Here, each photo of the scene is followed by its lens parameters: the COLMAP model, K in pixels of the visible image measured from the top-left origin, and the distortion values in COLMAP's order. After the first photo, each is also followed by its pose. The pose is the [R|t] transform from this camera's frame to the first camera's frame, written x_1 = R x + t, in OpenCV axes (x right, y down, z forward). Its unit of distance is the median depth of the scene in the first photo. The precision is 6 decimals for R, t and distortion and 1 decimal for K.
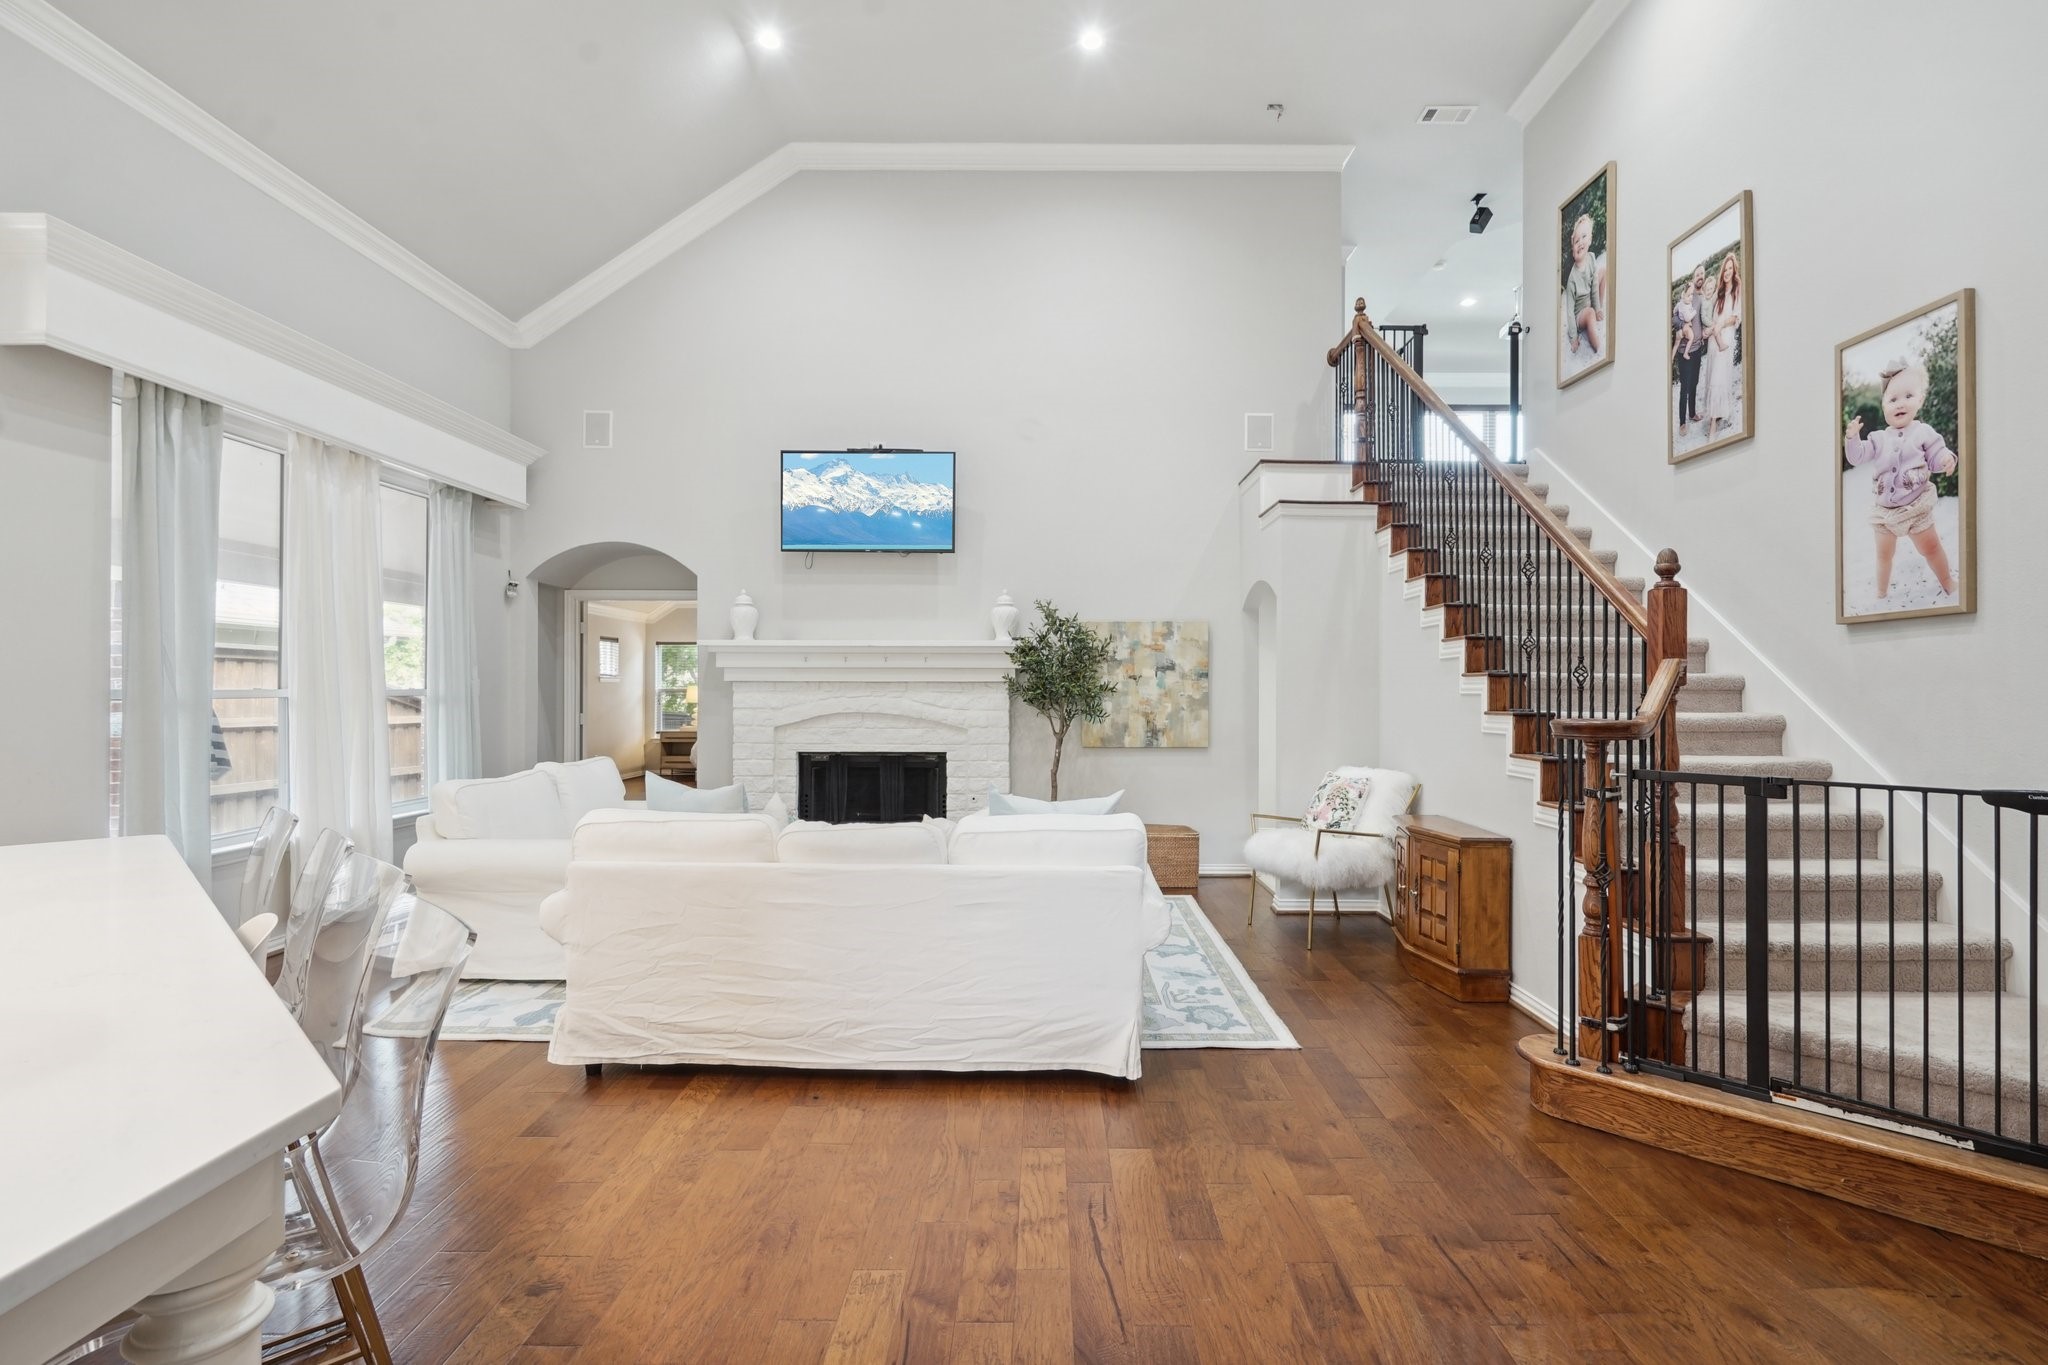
lens RADIAL K [[976.7, 0, 1044.5], [0, 976.7, 685.9], [0, 0, 1]] dist [-0.000493, 0.000200]
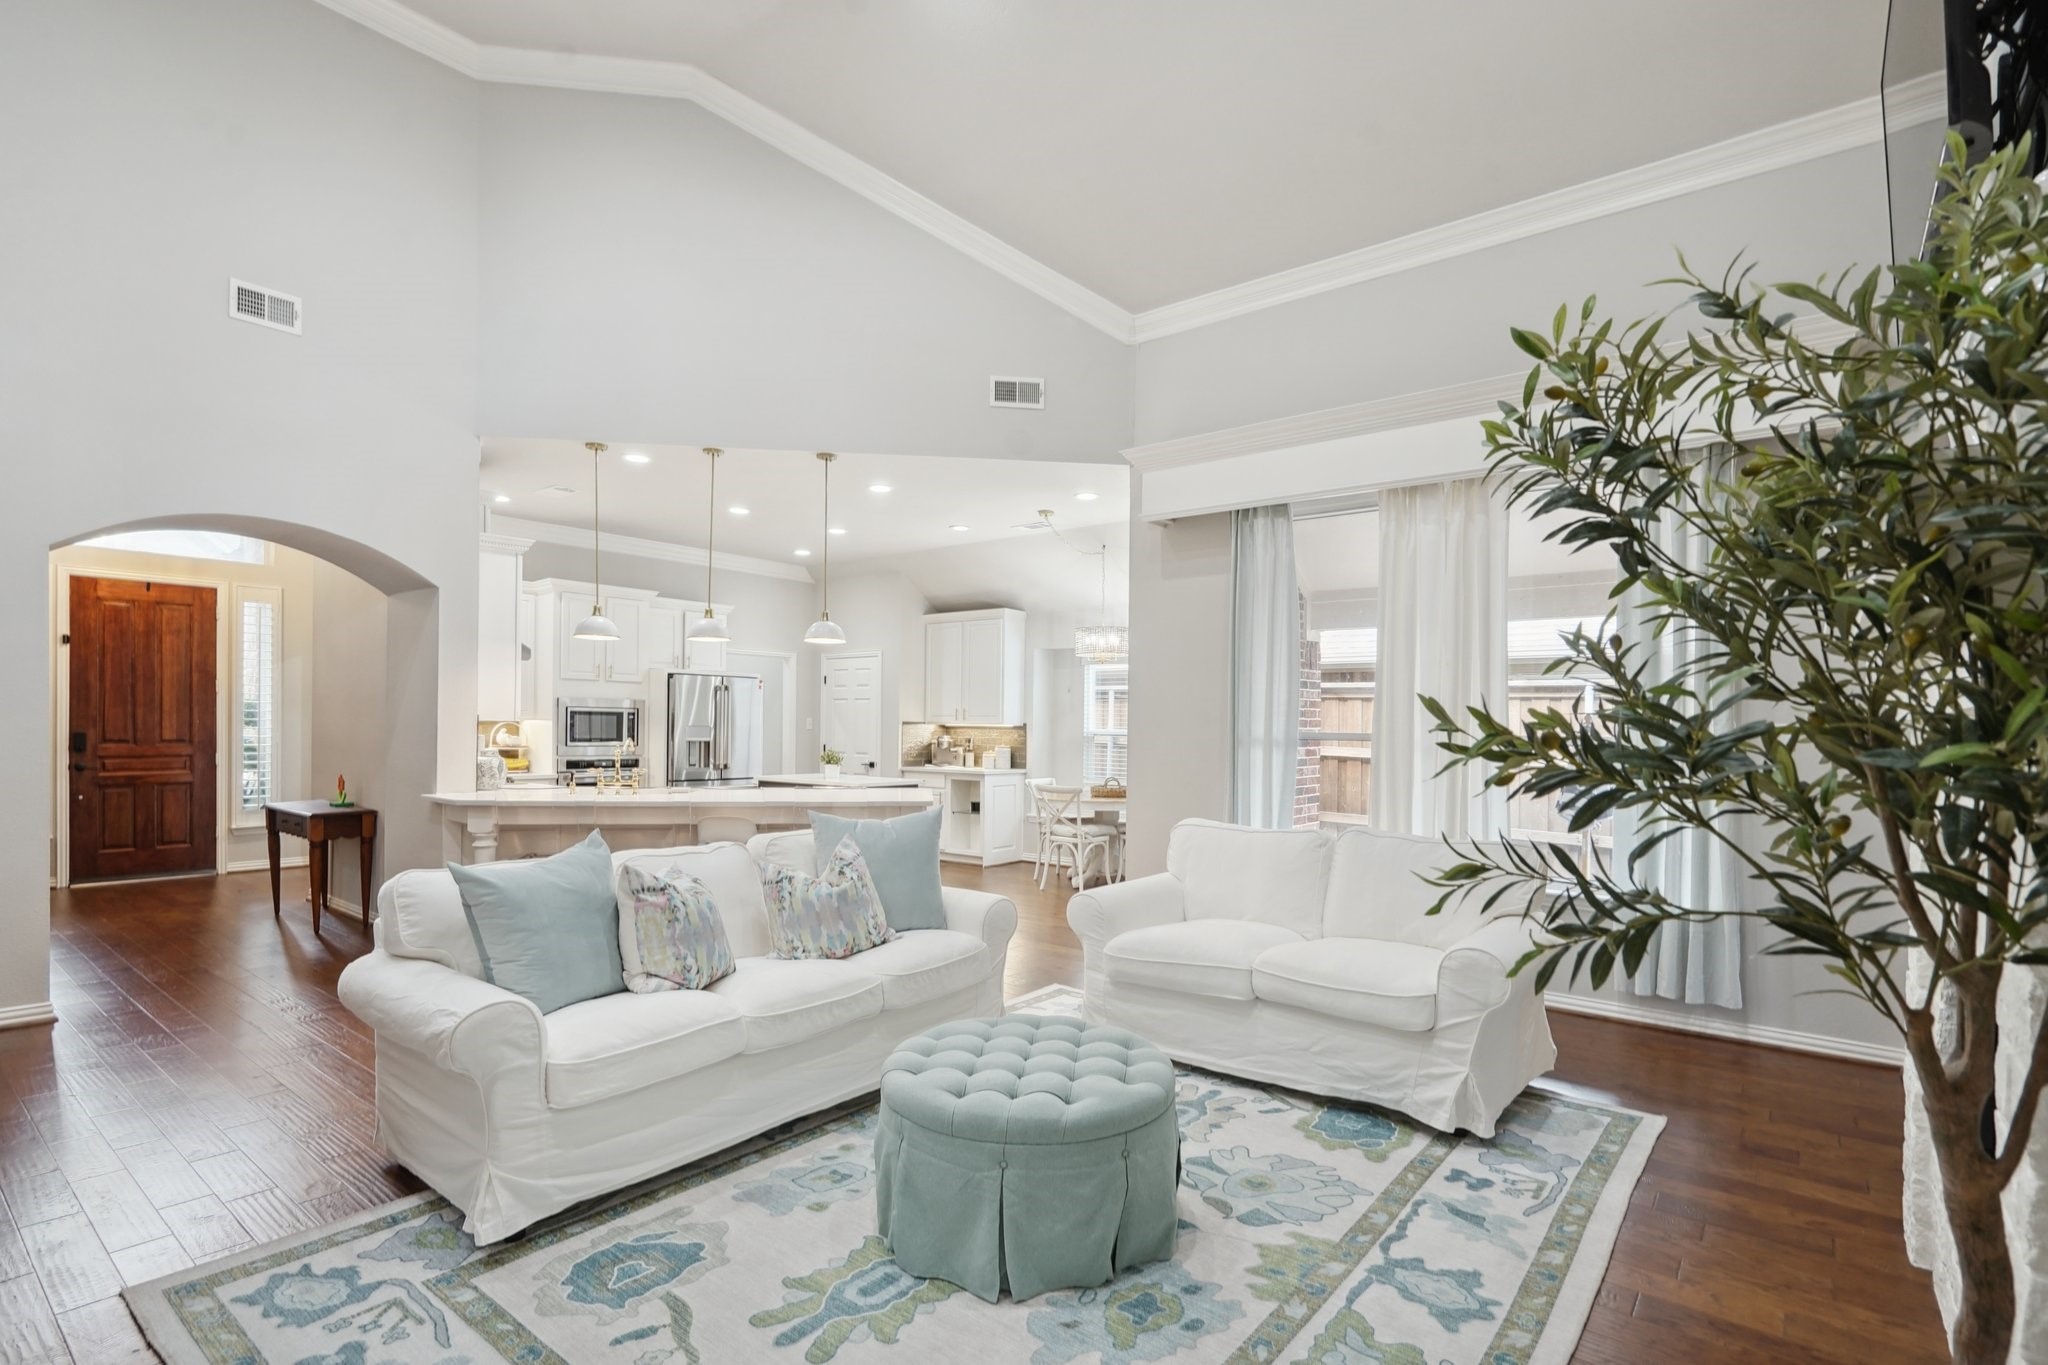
lens RADIAL K [[985.1, 0, 1033.4], [0, 985.1, 736.0], [0, 0, 1]] dist [0.001371, -0.000546]
pose [[-0.623702, -0.000276, -0.781662, 0.246763], [-0.011607, 0.999893, 0.008908, 0.001285], [0.781576, 0.014628, -0.623638, 1.164921]]
